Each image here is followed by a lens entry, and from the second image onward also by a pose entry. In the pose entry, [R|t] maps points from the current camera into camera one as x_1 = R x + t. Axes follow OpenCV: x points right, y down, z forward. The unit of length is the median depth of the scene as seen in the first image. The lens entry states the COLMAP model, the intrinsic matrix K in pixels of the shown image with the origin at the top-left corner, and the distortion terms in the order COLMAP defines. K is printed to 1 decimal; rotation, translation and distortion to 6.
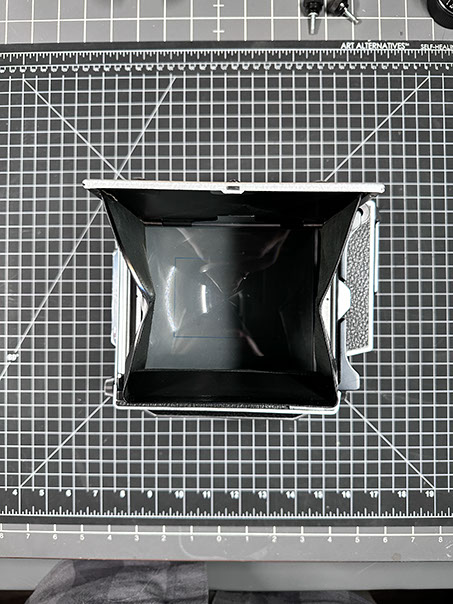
lens RADIAL K [[442.7, 0, 227.2], [0, 442.7, 299.0], [0, 0, 1]] dist [-0.048752, 0.017168]
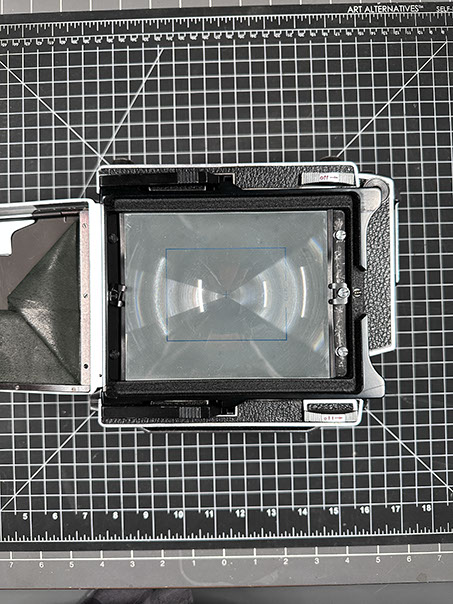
lens RADIAL K [[442.7, 0, 226.2], [0, 442.7, 298.8], [0, 0, 1]] dist [-0.048752, 0.017168]
pose [[0.999716, -0.023446, 0.004179, -0.005647], [0.023423, 0.999711, 0.005407, 0.002244], [-0.004305, -0.005308, 0.999977, 0.106892]]
